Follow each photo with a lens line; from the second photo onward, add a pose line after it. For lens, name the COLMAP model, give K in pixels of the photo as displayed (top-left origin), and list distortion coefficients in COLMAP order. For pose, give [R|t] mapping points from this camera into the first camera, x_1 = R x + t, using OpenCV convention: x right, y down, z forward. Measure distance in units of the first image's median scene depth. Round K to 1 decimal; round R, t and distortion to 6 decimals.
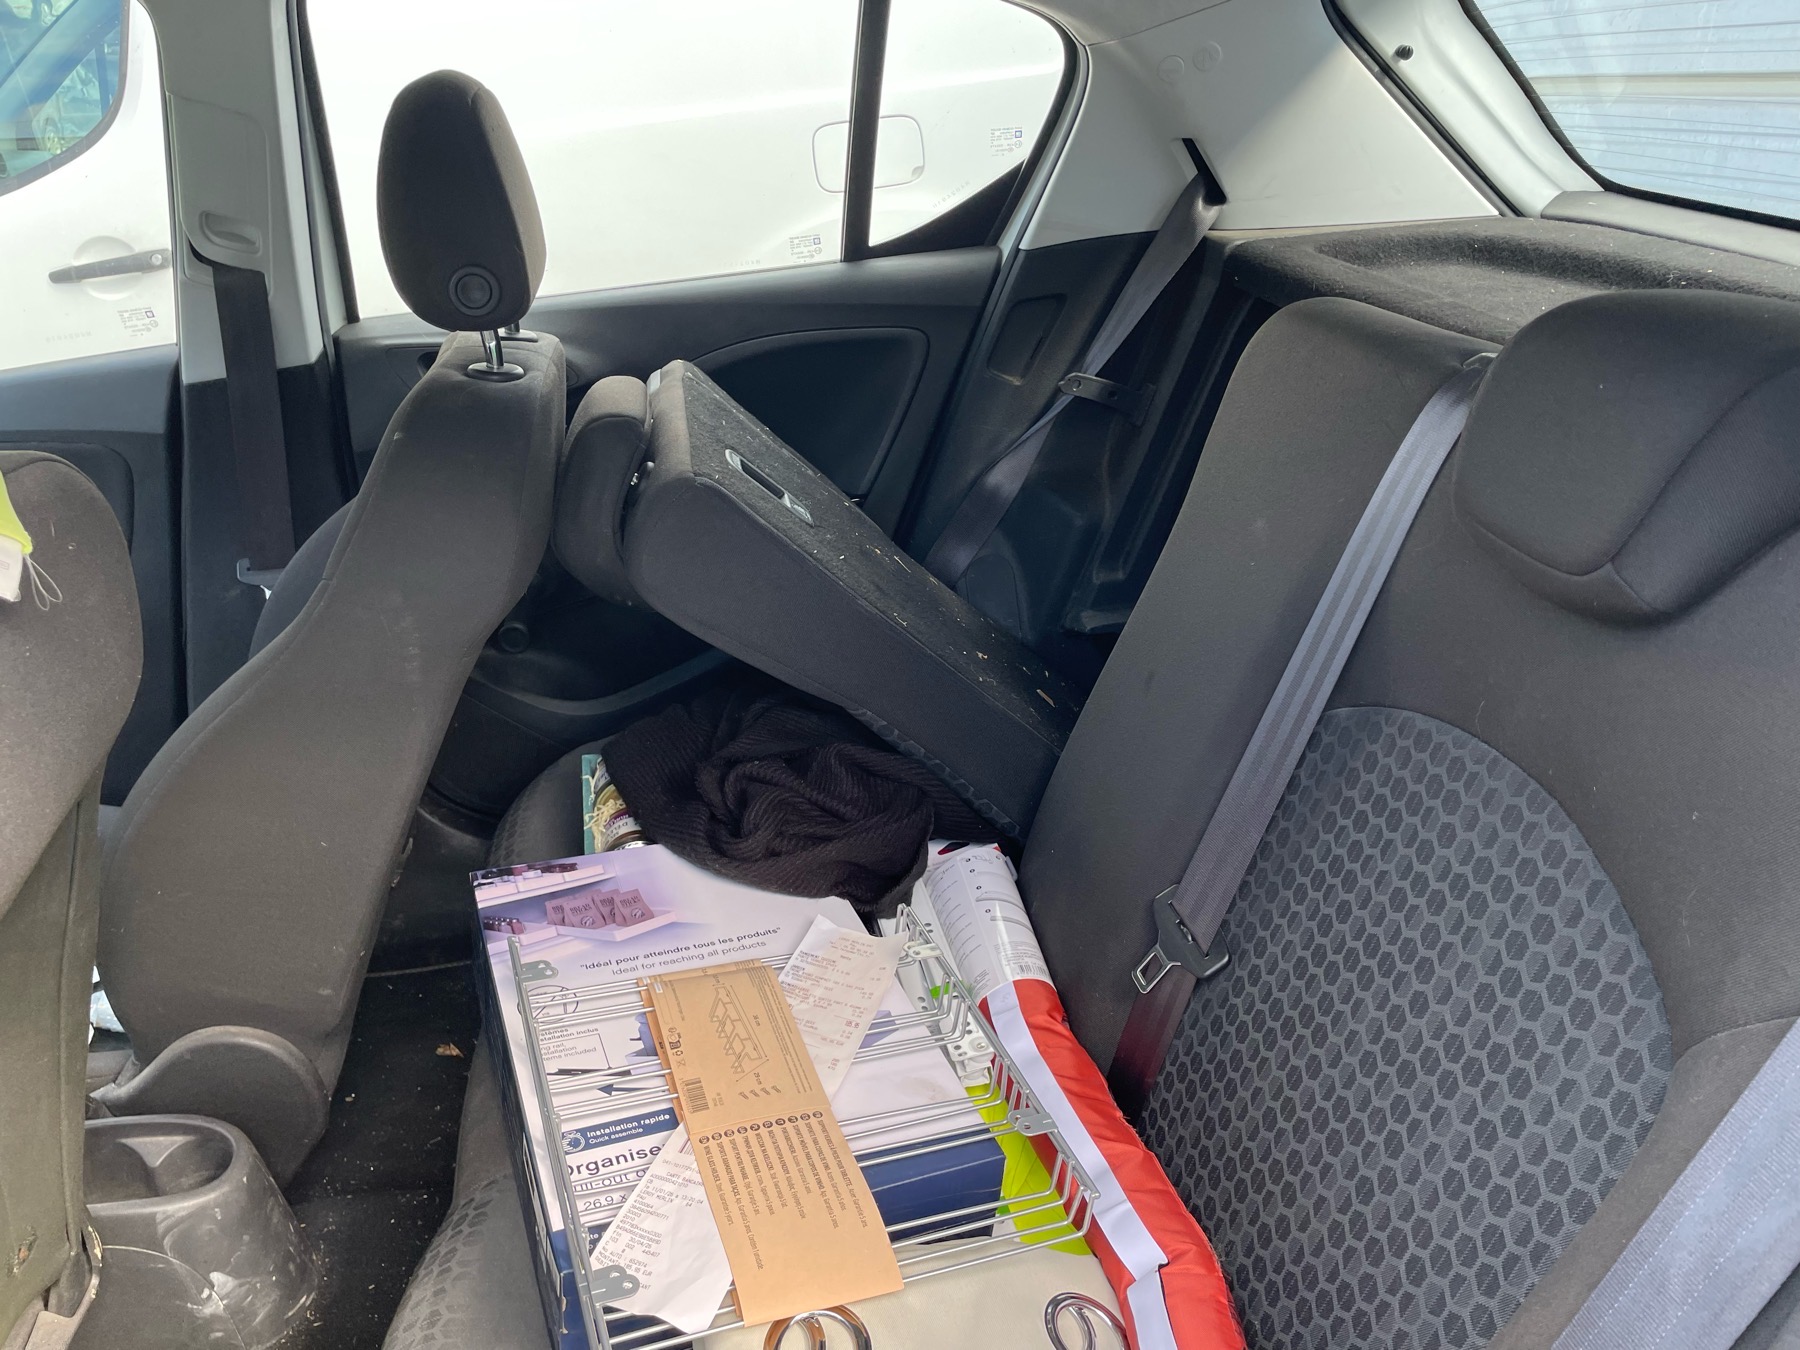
lens RADIAL K [[1346.8, 0, 891.0], [0, 1346.8, 673.1], [0, 0, 1]] dist [0.082129, -0.111791]
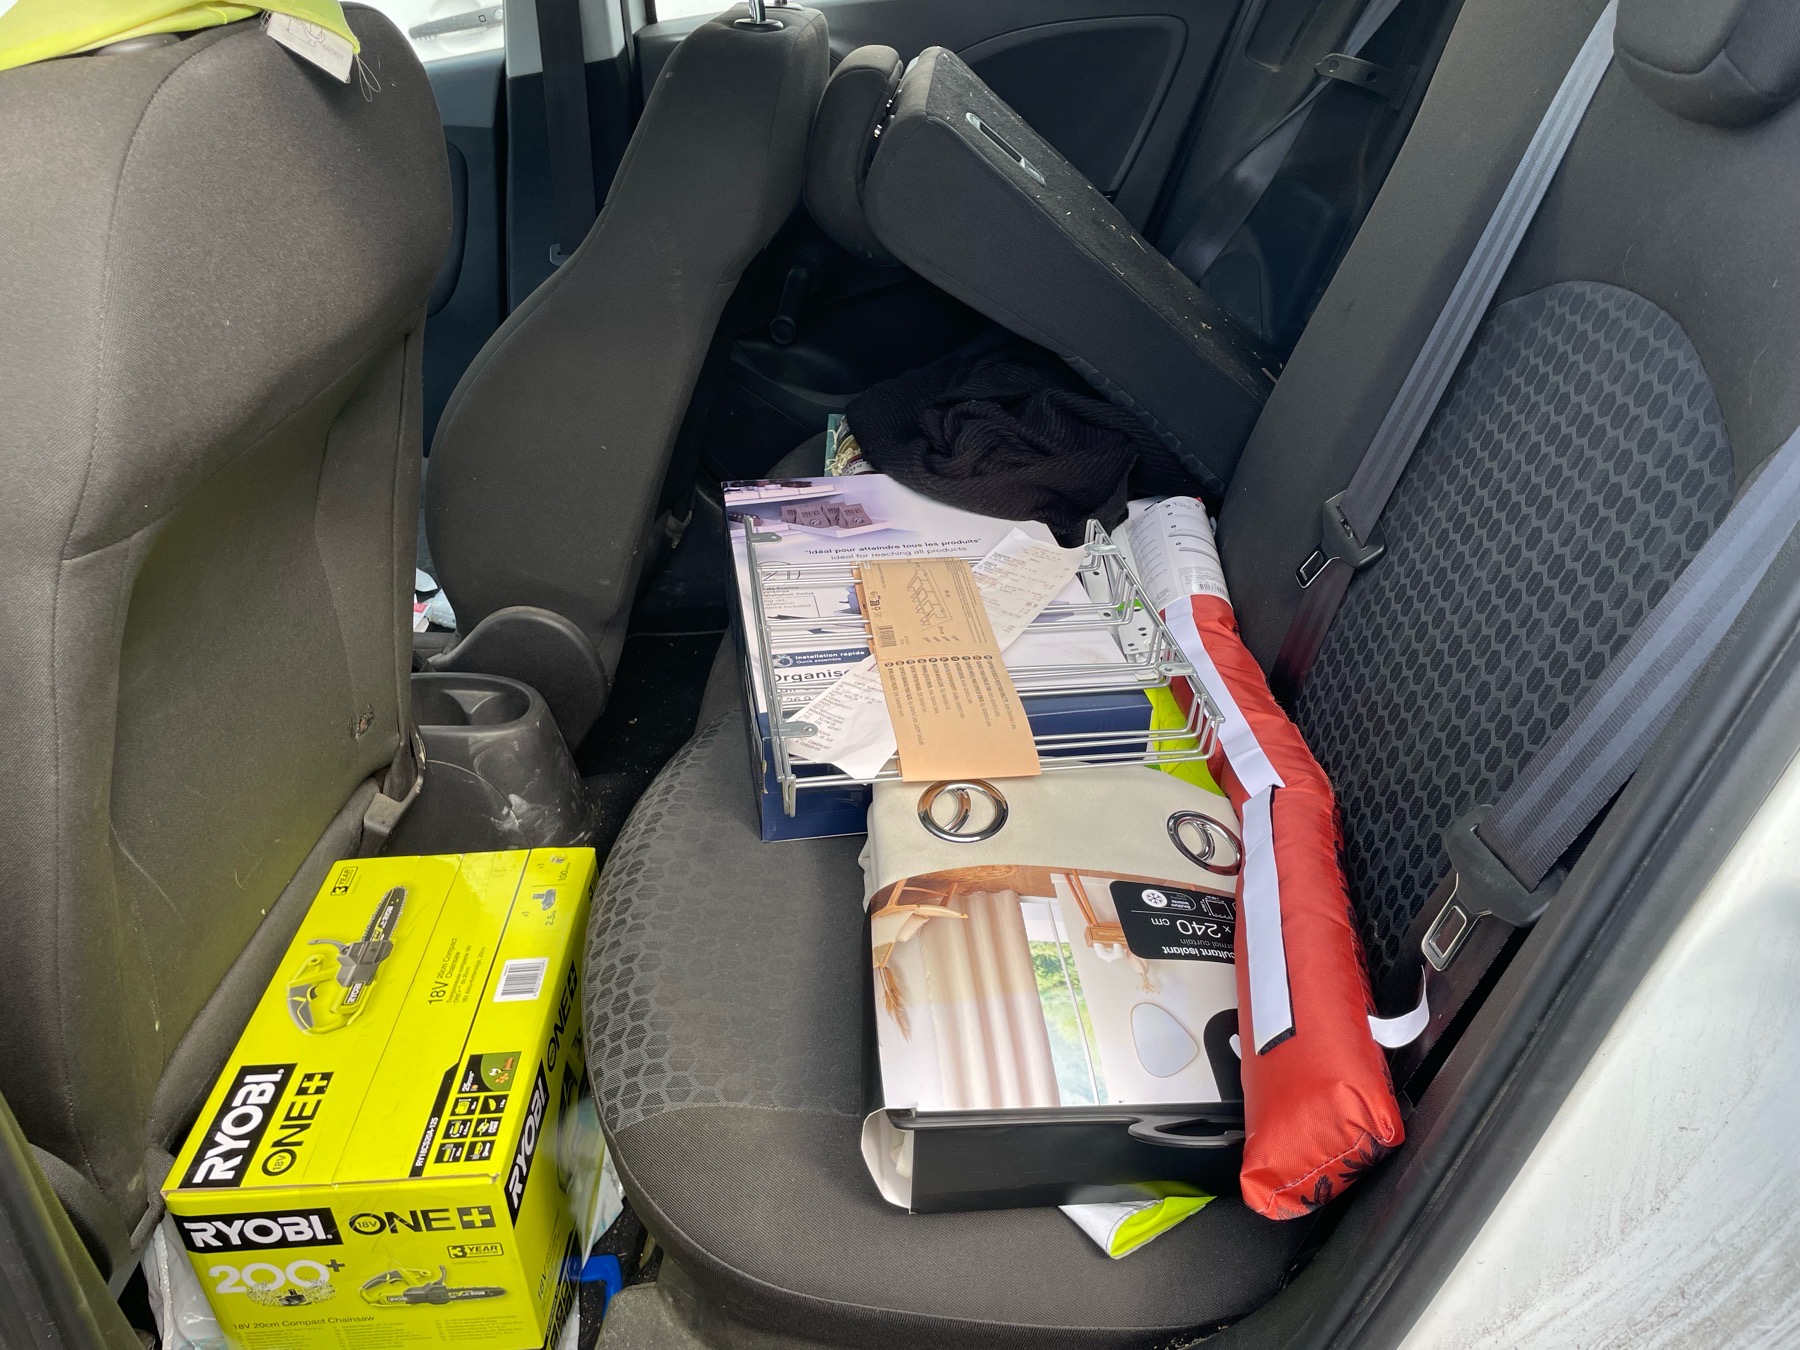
lens RADIAL K [[1347.5, 0, 913.3], [0, 1347.5, 653.6], [0, 0, 1]] dist [0.084687, -0.112470]
pose [[0.977616, 0.069970, -0.198420, 0.087065], [-0.049083, 0.992905, 0.108303, 0.159453], [0.204590, -0.096140, 0.974115, -0.098266]]
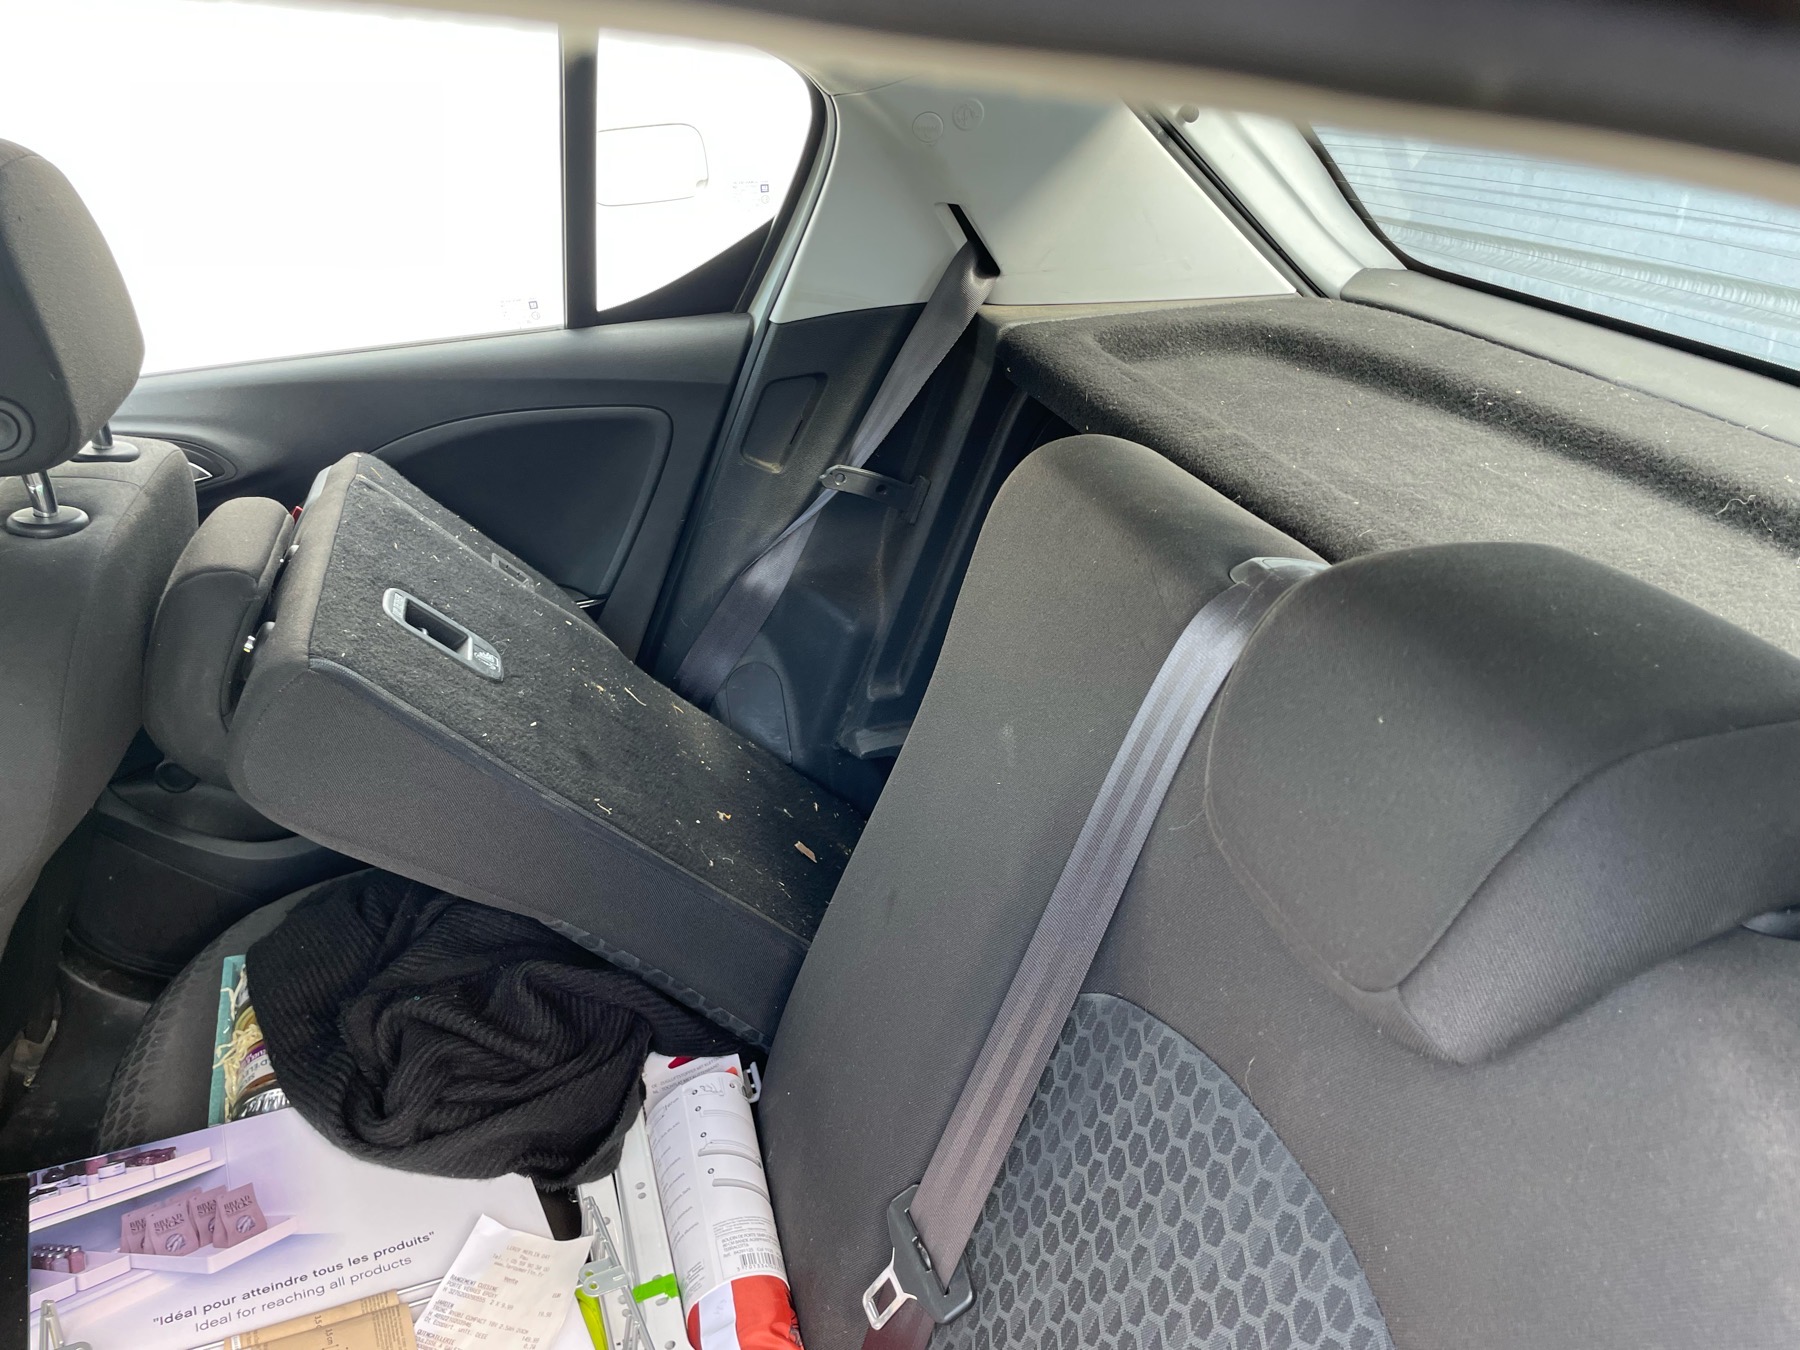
lens RADIAL K [[1347.5, 0, 913.3], [0, 1347.5, 653.6], [0, 0, 1]] dist [0.084687, -0.112470]
pose [[0.992648, -0.023104, 0.118808, 0.104689], [0.021784, 0.999686, 0.012402, -0.147306], [-0.119057, -0.009723, 0.992840, 0.172655]]
